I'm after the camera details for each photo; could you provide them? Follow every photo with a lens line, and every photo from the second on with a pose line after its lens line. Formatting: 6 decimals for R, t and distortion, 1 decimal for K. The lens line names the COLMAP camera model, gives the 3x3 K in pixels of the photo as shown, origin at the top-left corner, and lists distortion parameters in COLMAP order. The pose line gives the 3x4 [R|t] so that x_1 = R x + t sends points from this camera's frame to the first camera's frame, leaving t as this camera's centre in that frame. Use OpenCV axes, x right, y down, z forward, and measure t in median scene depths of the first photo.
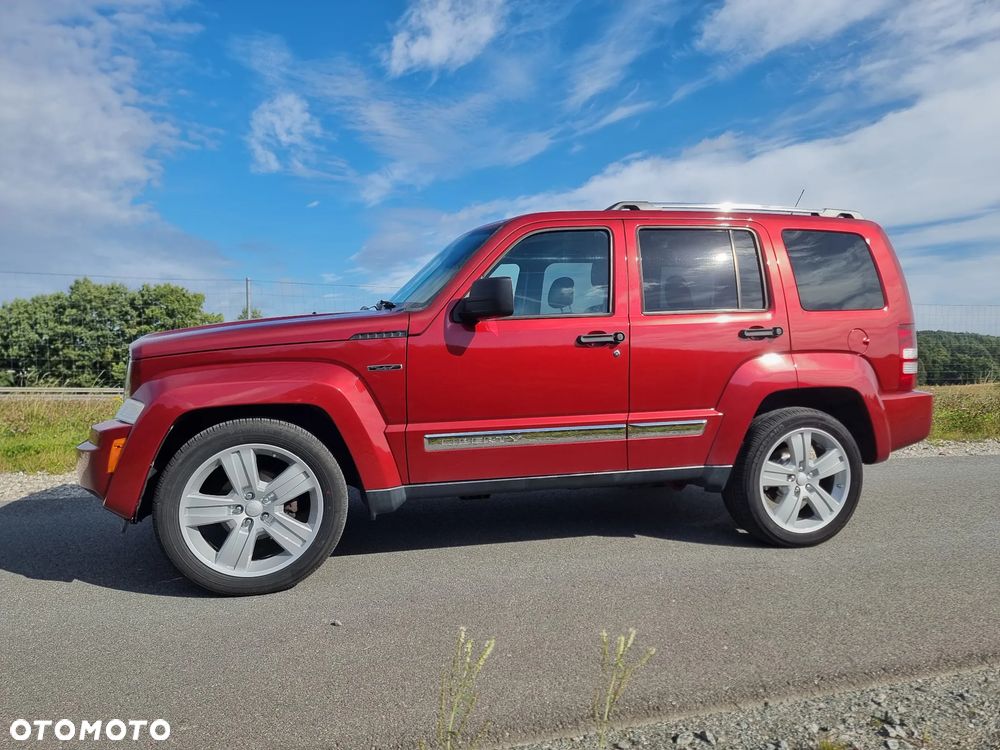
lens RADIAL K [[724.0, 0, 506.2], [0, 724.0, 390.5], [0, 0, 1]] dist [0.075256, -0.051716]
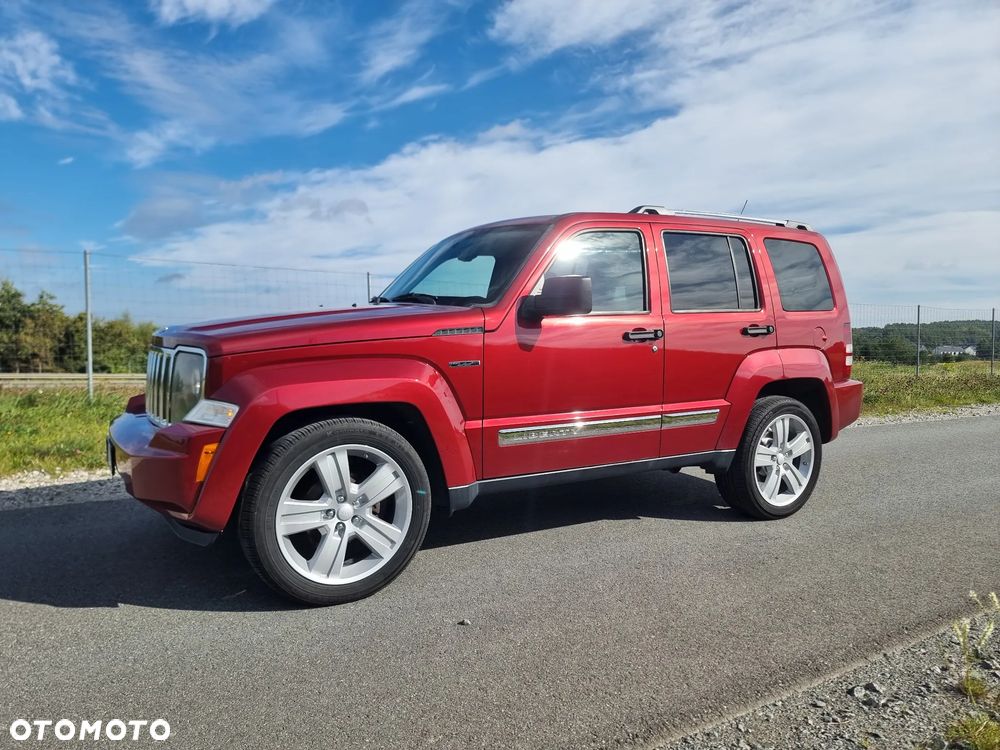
lens RADIAL K [[728.2, 0, 499.9], [0, 728.2, 388.4], [0, 0, 1]] dist [0.084033, -0.069942]
pose [[0.961953, -0.011216, 0.272983, -0.313467], [0.005330, 0.999737, 0.022294, -0.015881], [-0.273162, -0.019991, 0.961760, 0.020635]]
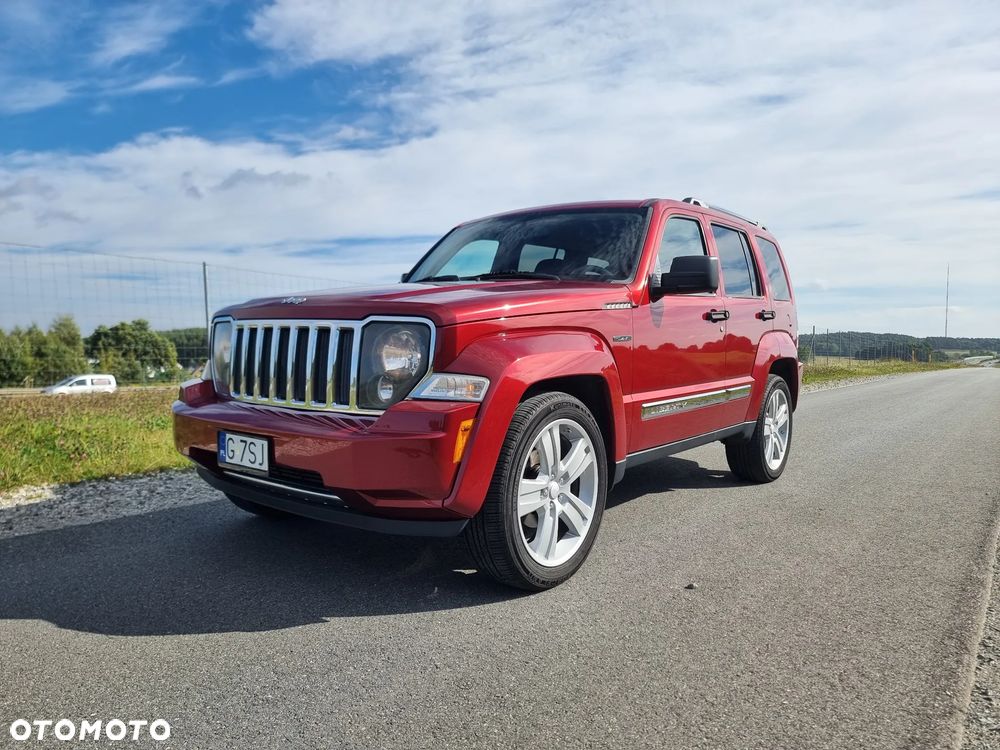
lens RADIAL K [[718.9, 0, 537.7], [0, 718.9, 333.8], [0, 0, 1]] dist [0.006576, 0.003194]
pose [[0.786188, 0.013126, 0.617849, -0.703619], [0.025937, 0.998193, -0.054210, 0.010292], [-0.617443, 0.058644, 0.784426, 0.225592]]
